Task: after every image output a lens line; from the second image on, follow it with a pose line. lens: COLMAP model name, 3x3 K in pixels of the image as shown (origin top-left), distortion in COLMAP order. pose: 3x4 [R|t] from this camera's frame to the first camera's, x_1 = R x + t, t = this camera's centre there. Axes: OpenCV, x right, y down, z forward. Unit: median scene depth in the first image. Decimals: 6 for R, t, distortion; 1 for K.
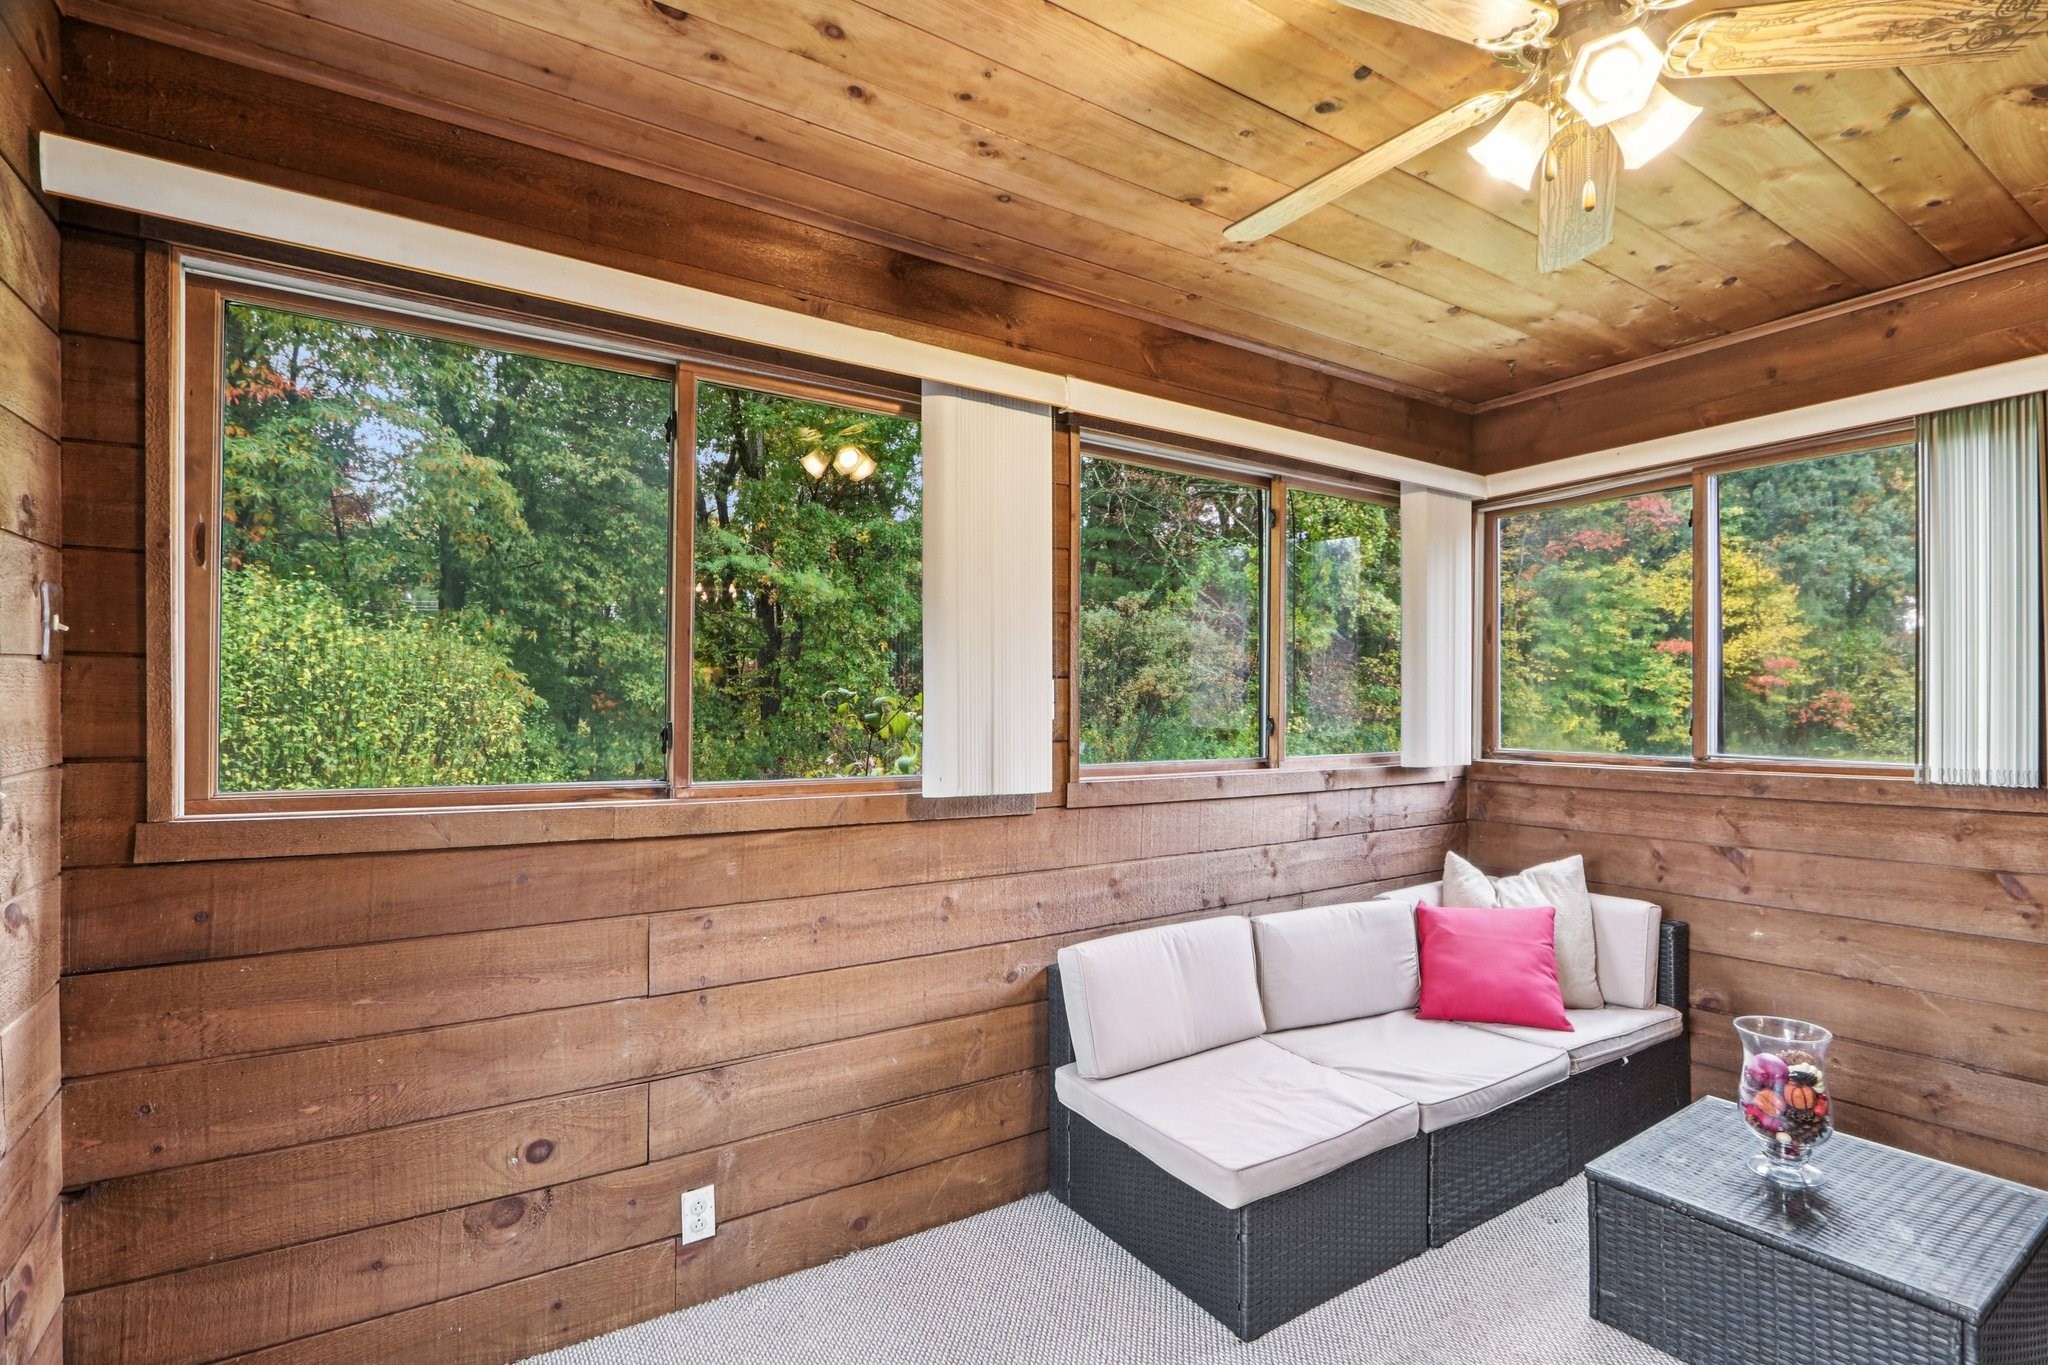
lens RADIAL K [[981.4, 0, 989.8], [0, 981.4, 692.6], [0, 0, 1]] dist [-0.014377, 0.000559]
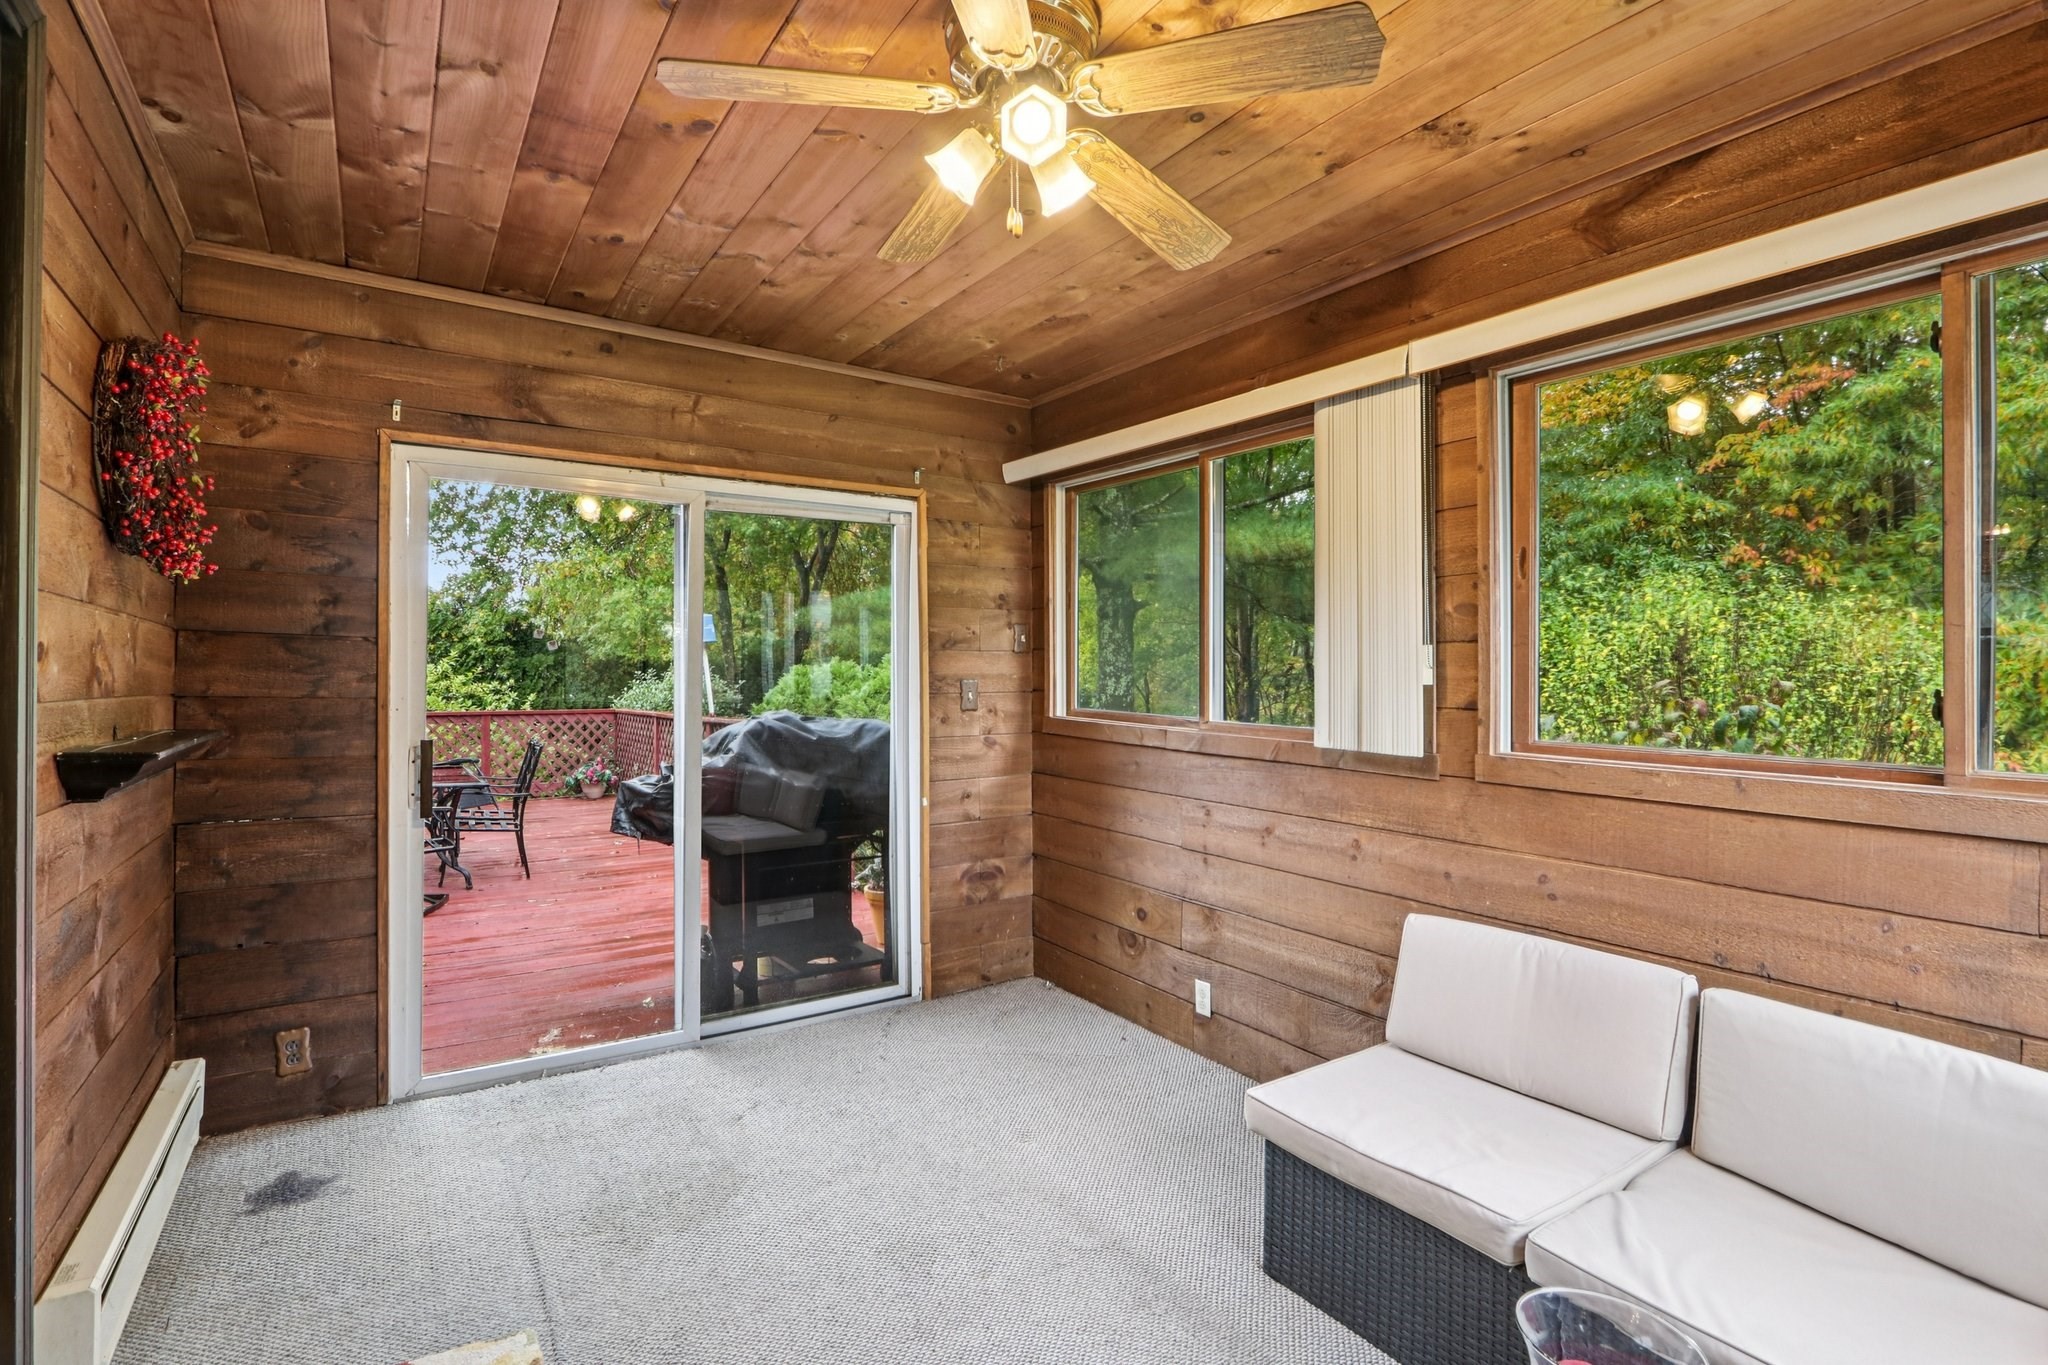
lens RADIAL K [[957.7, 0, 1012.2], [0, 957.7, 673.6], [0, 0, 1]] dist [-0.003054, 0.000083]
pose [[0.018251, -0.003270, -0.999828, 1.104912], [-0.008247, 0.999960, -0.003421, 0.024555], [0.999799, 0.008308, 0.018223, 0.605375]]
